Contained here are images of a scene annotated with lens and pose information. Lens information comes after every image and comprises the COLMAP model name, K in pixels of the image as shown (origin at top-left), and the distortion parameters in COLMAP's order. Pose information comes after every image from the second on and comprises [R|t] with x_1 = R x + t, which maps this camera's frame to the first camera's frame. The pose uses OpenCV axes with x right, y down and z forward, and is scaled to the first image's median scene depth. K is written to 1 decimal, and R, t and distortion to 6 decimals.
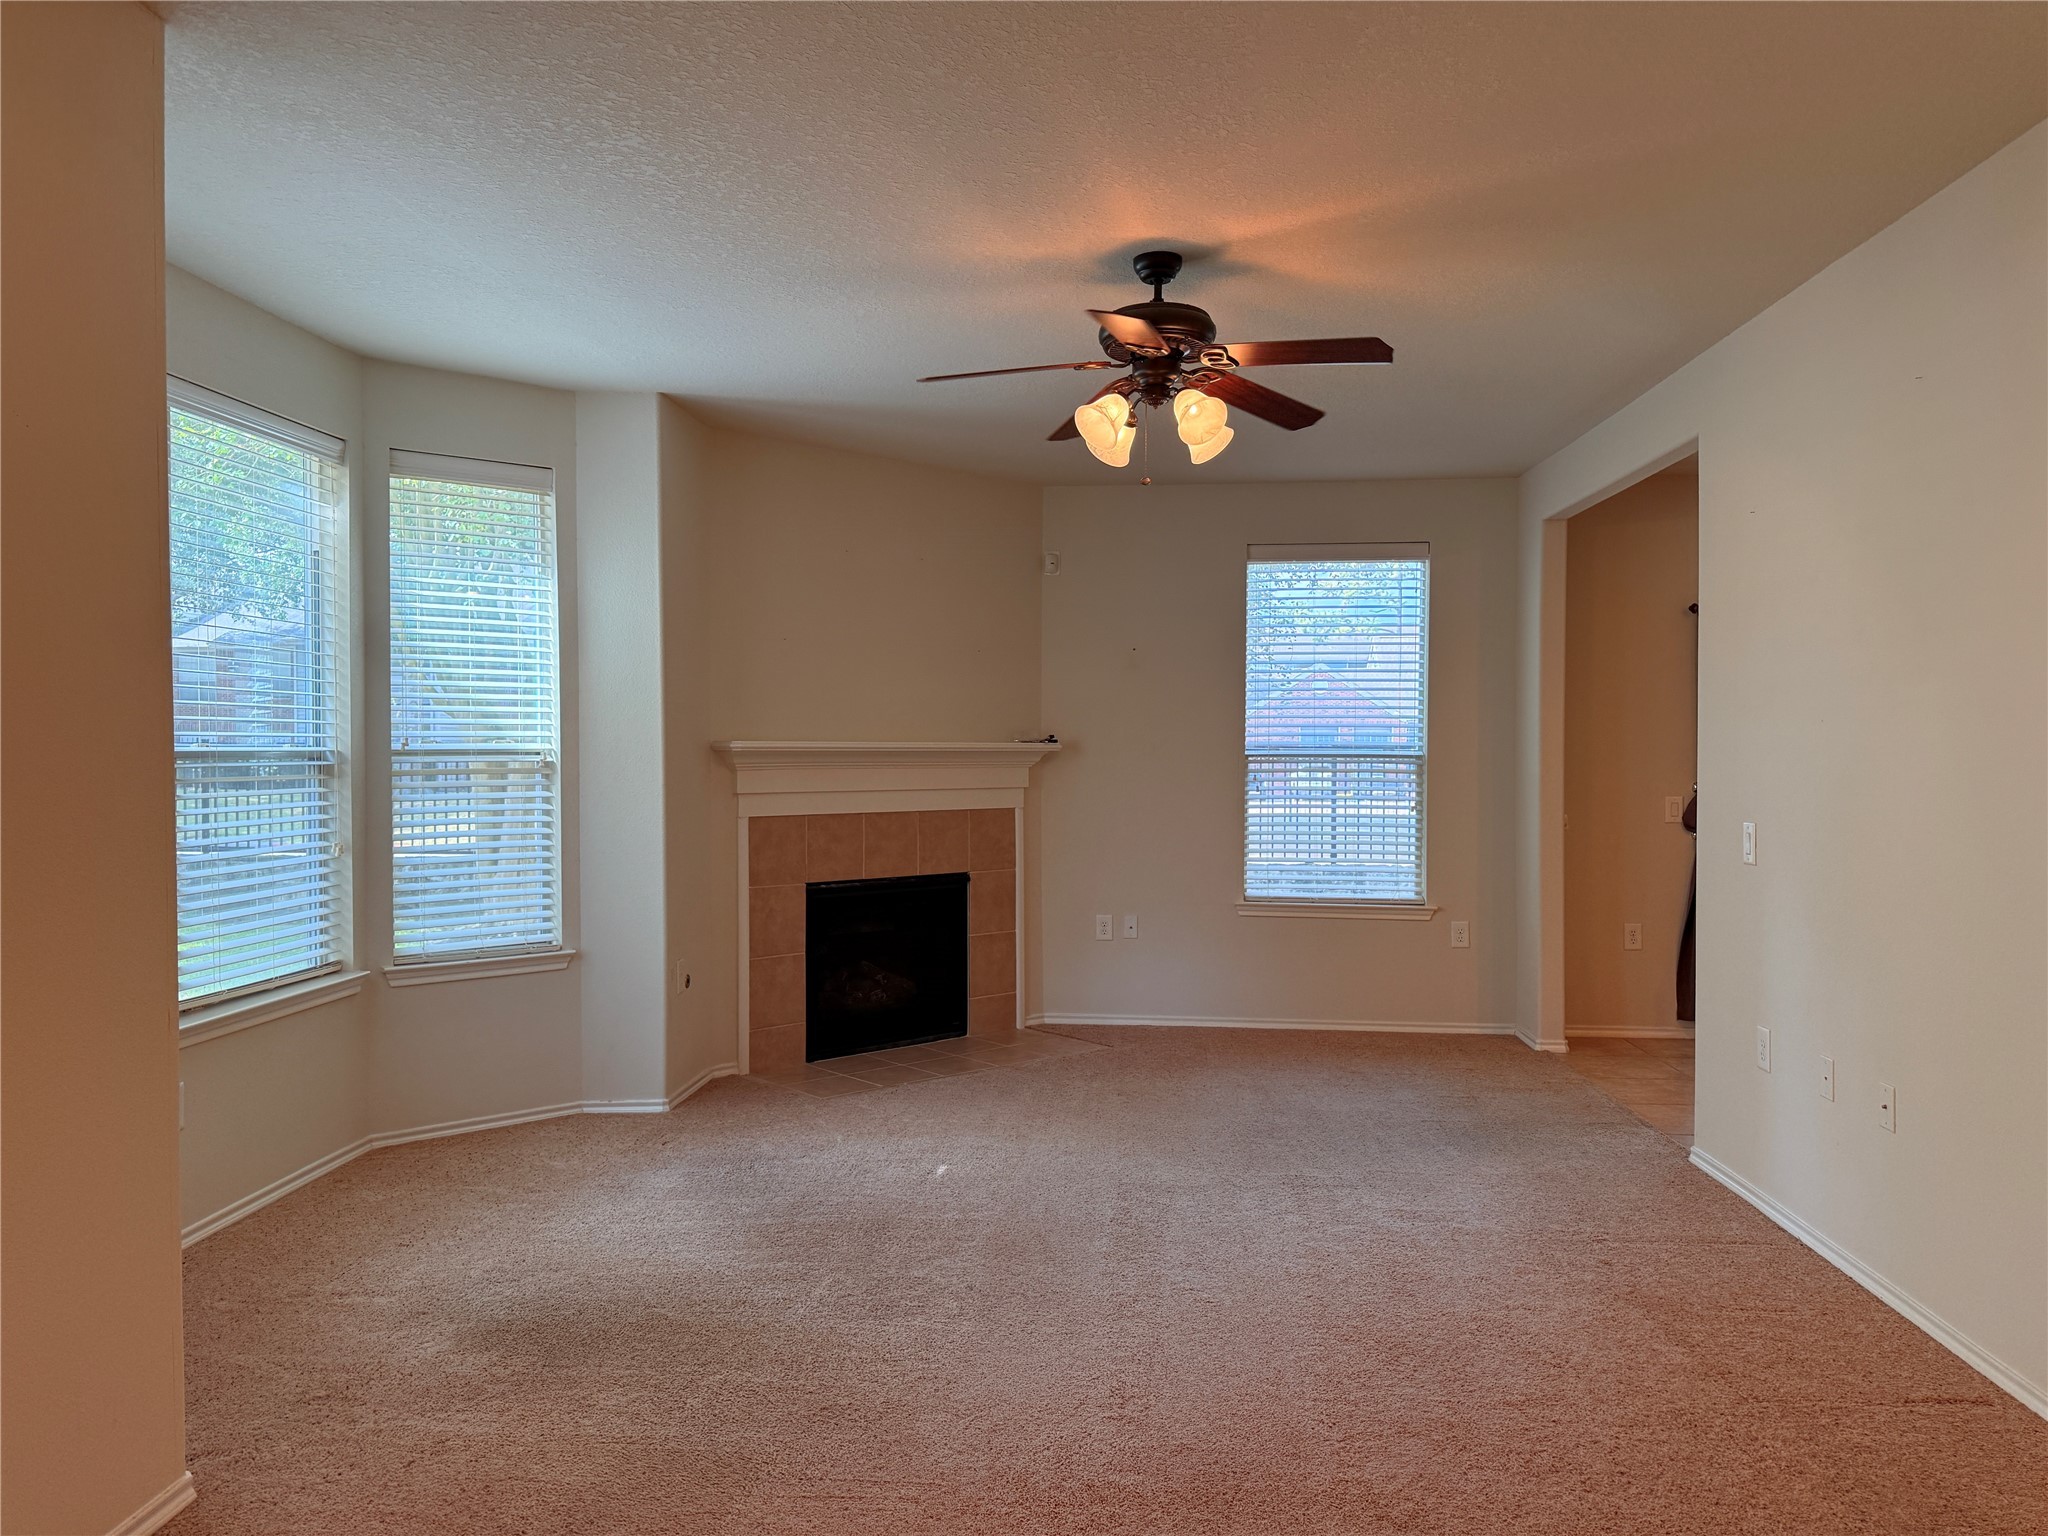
lens RADIAL K [[1442.2, 0, 1024.1], [0, 1442.2, 773.9], [0, 0, 1]] dist [0.079530, -0.073384]
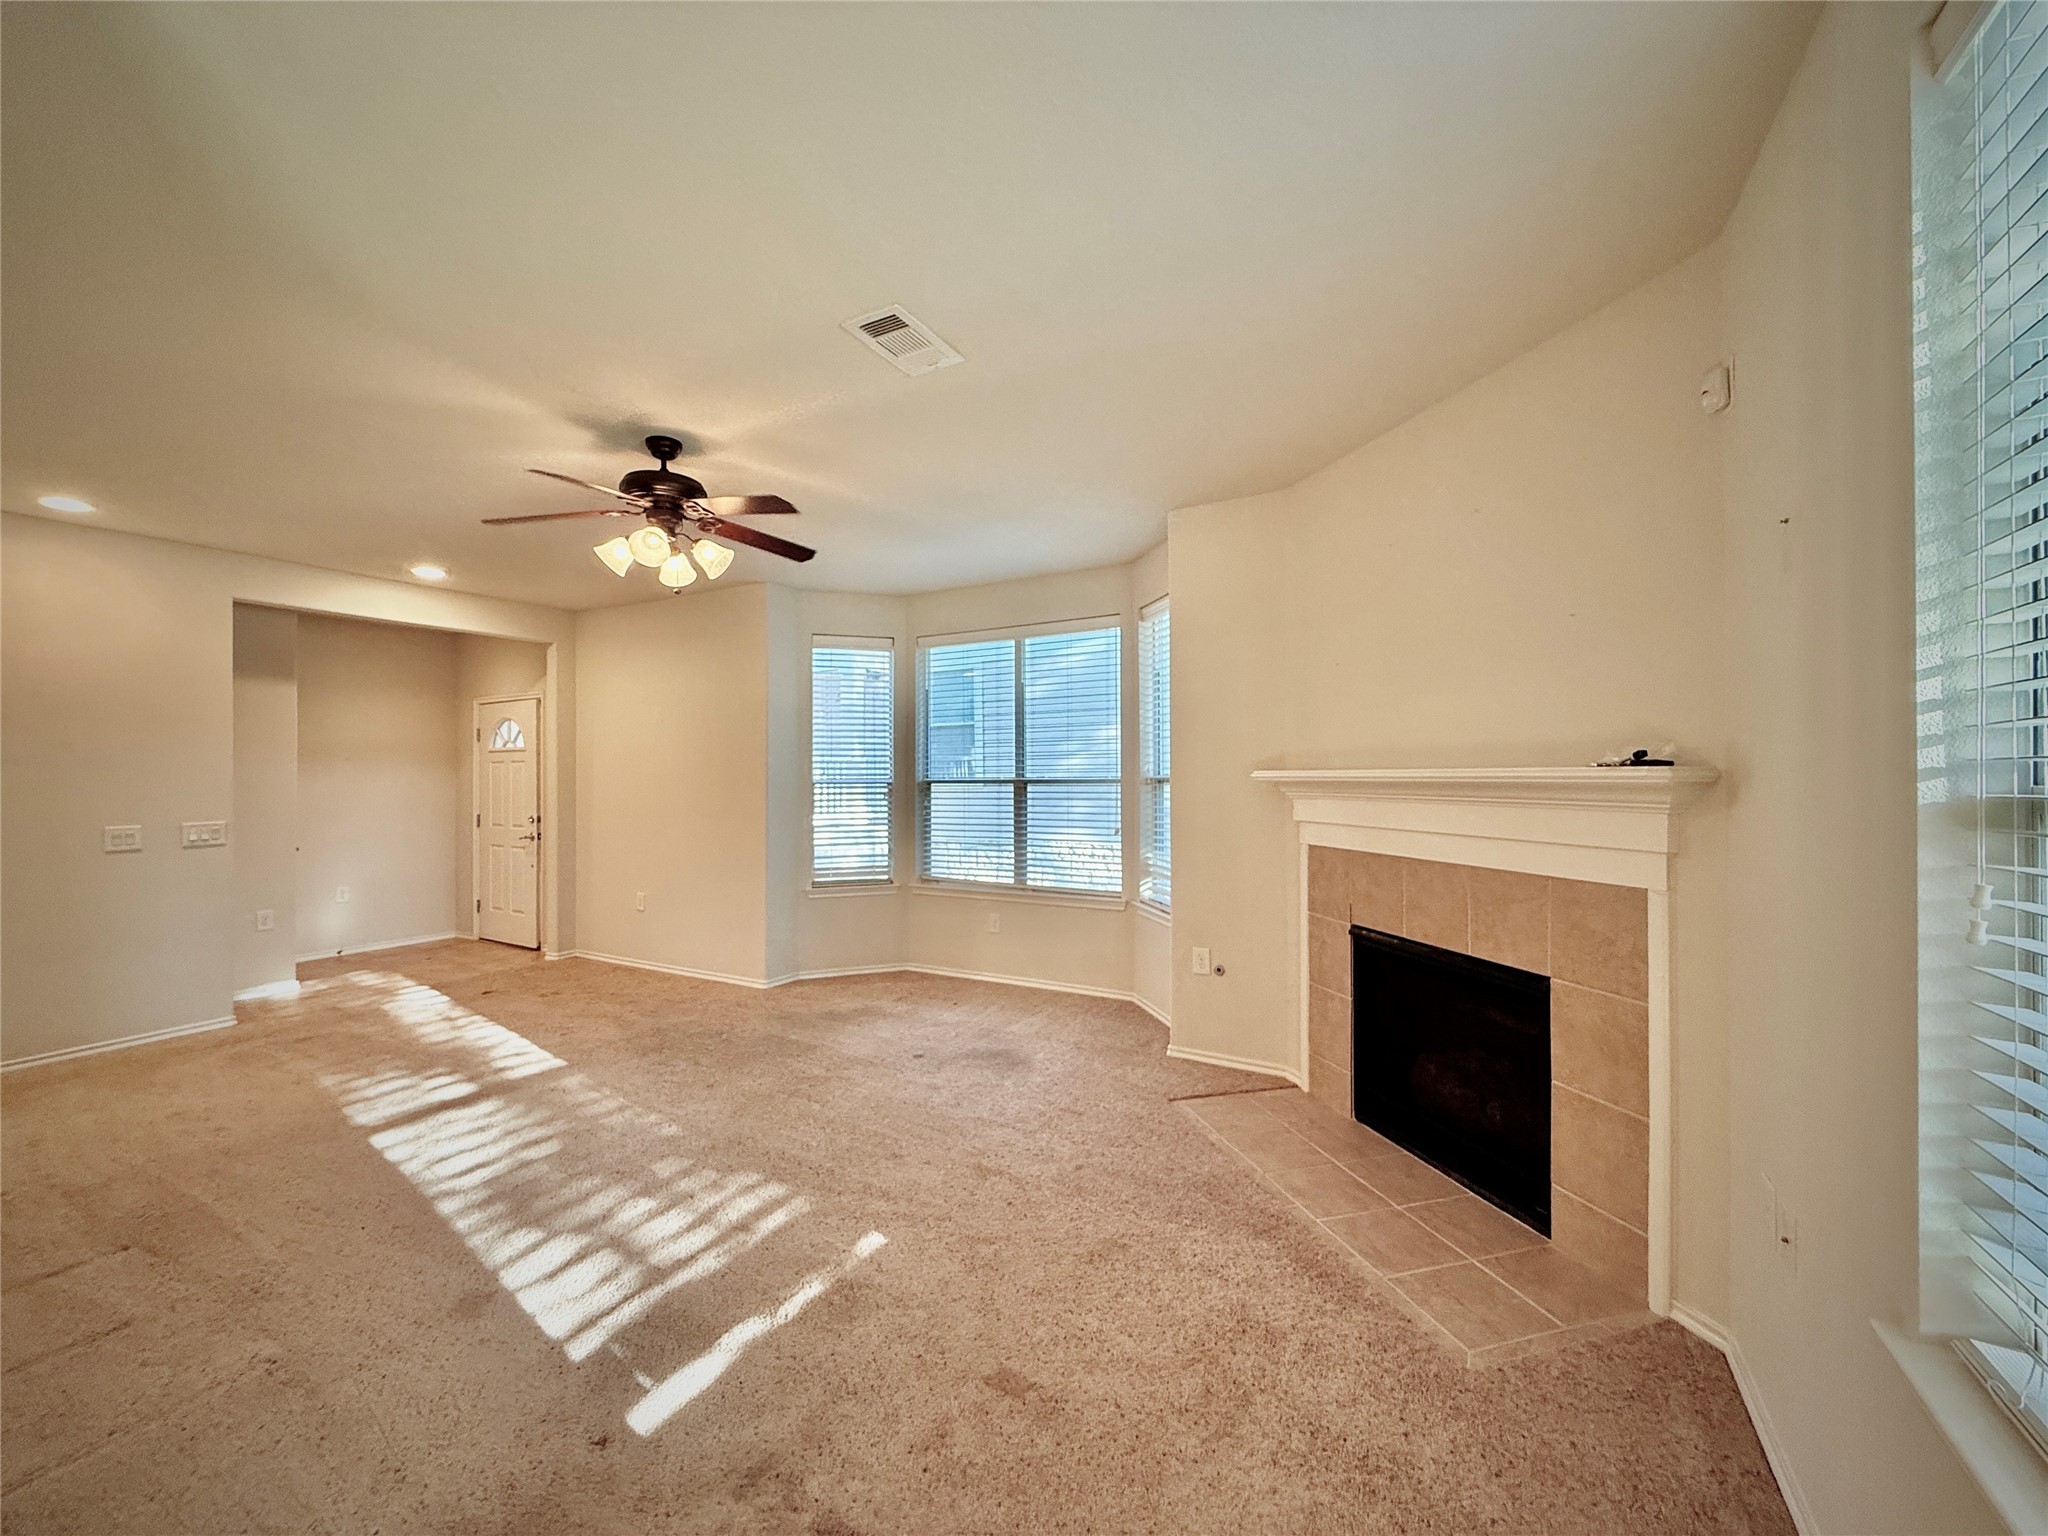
lens RADIAL K [[821.4, 0, 1025.6], [0, 821.4, 772.7], [0, 0, 1]] dist [0.000528, 0.000594]
pose [[-0.435835, -0.006718, -0.900001, 0.435496], [-0.015921, 0.999873, 0.000246, -0.018675], [0.899886, 0.014436, -0.435887, 1.096798]]
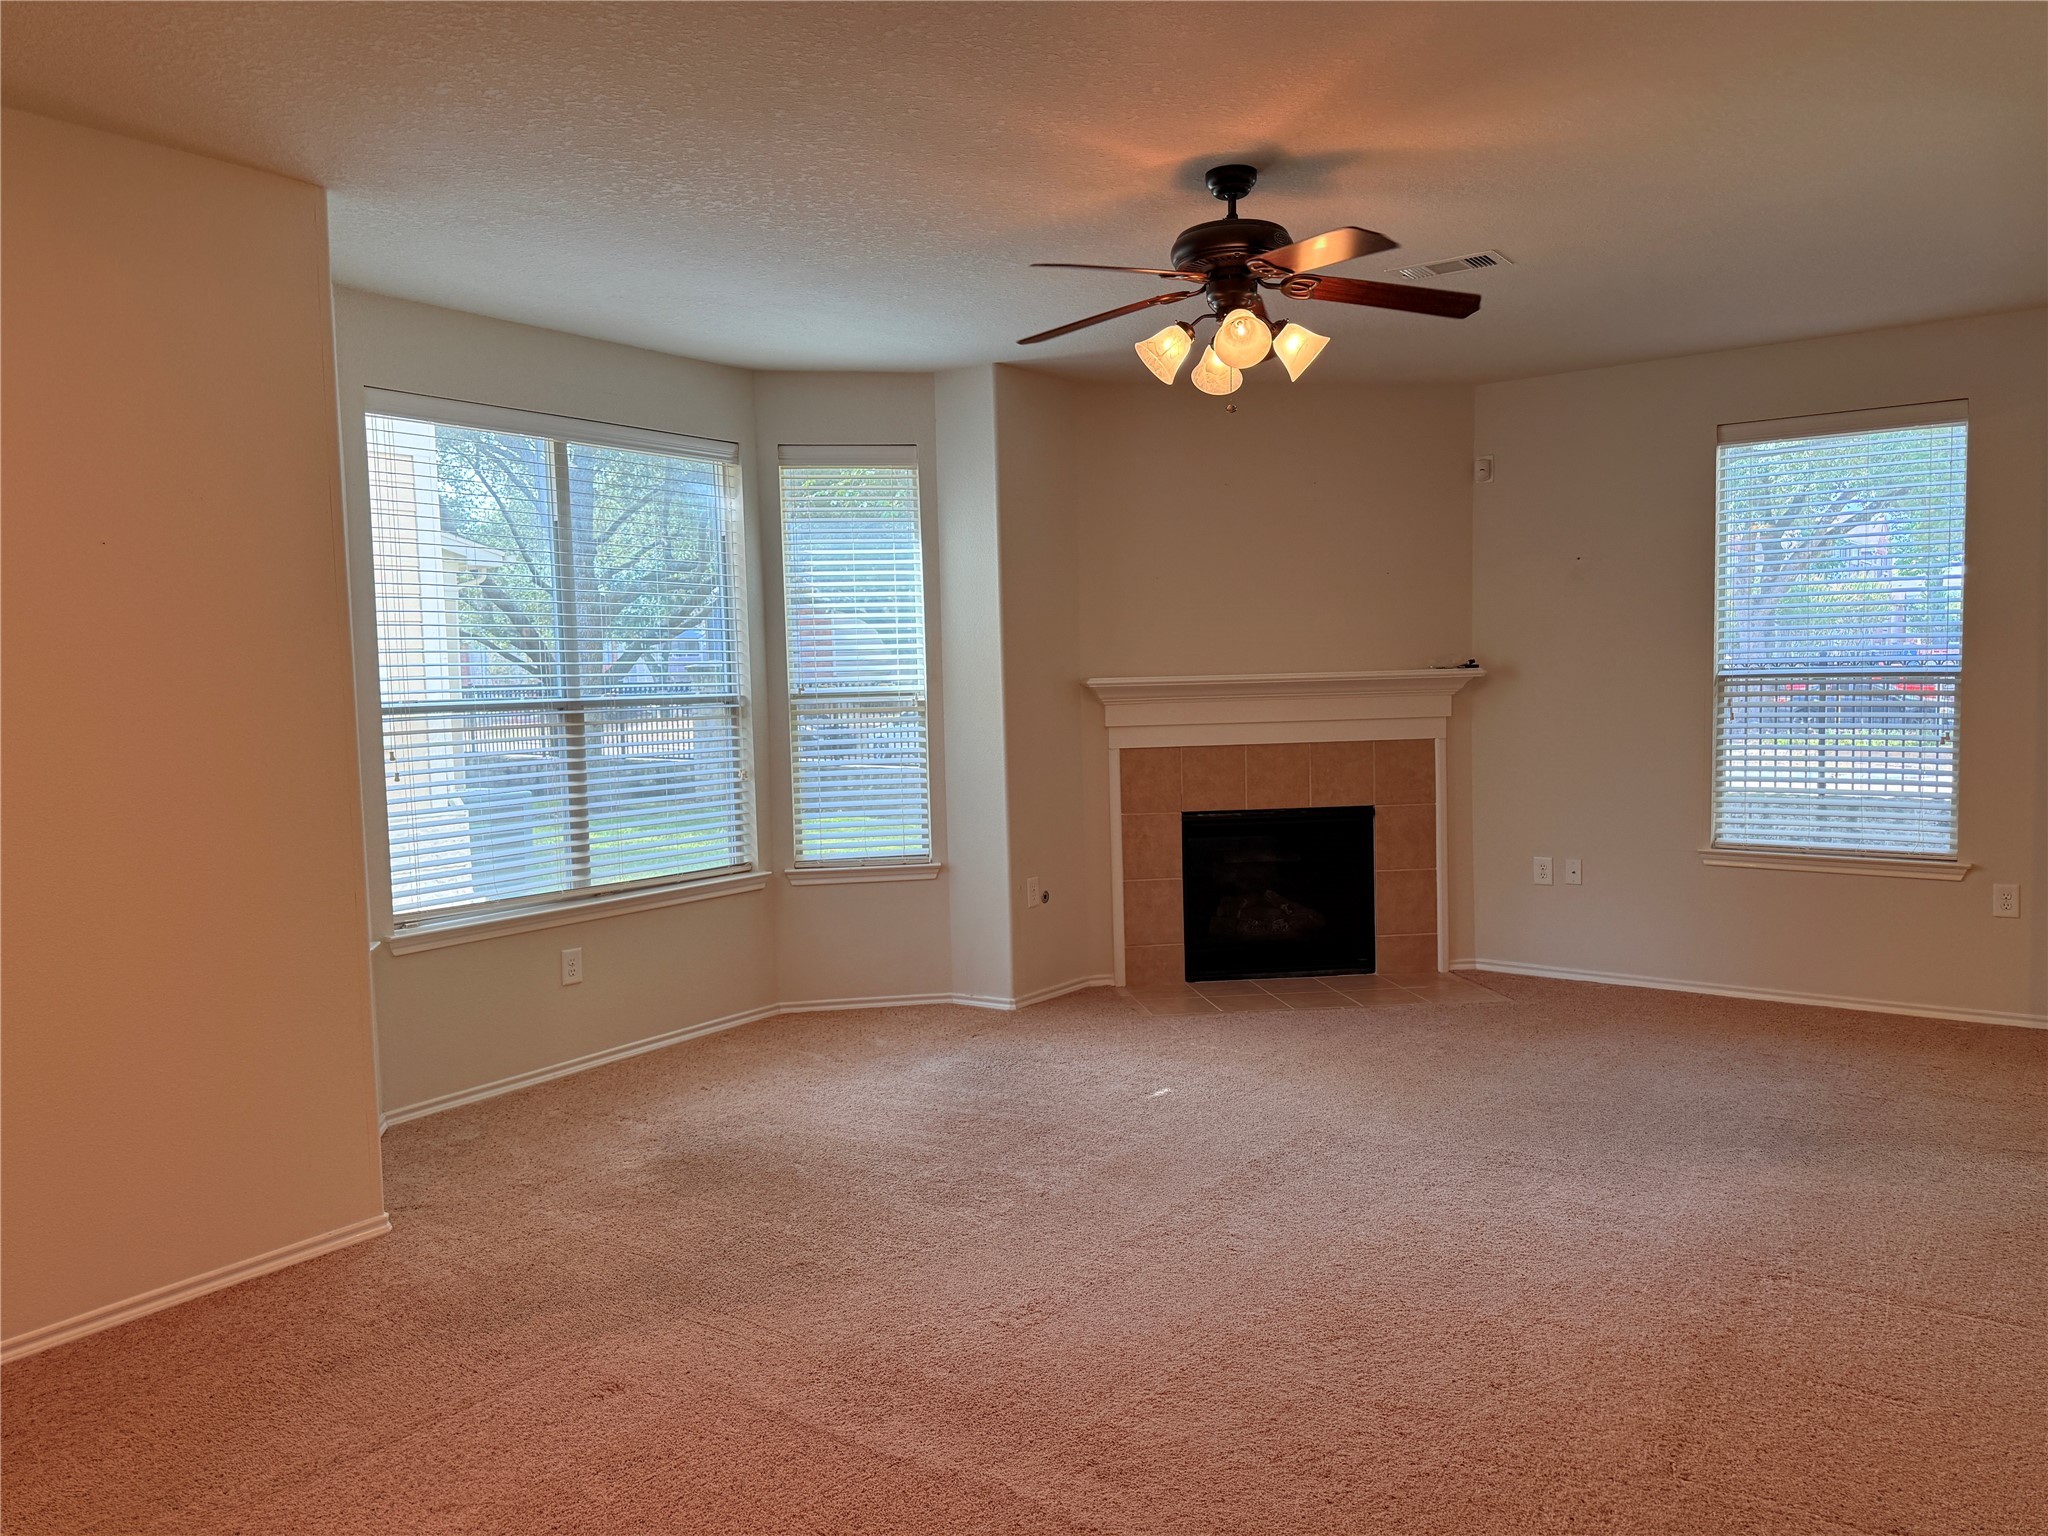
lens RADIAL K [[1442.2, 0, 1024.9], [0, 1442.2, 786.3], [0, 0, 1]] dist [0.079530, -0.073384]
pose [[0.844432, 0.020925, -0.535254, 0.326987], [0.014836, 0.997940, 0.062418, -0.010031], [0.535457, -0.060649, 0.842382, 0.066741]]
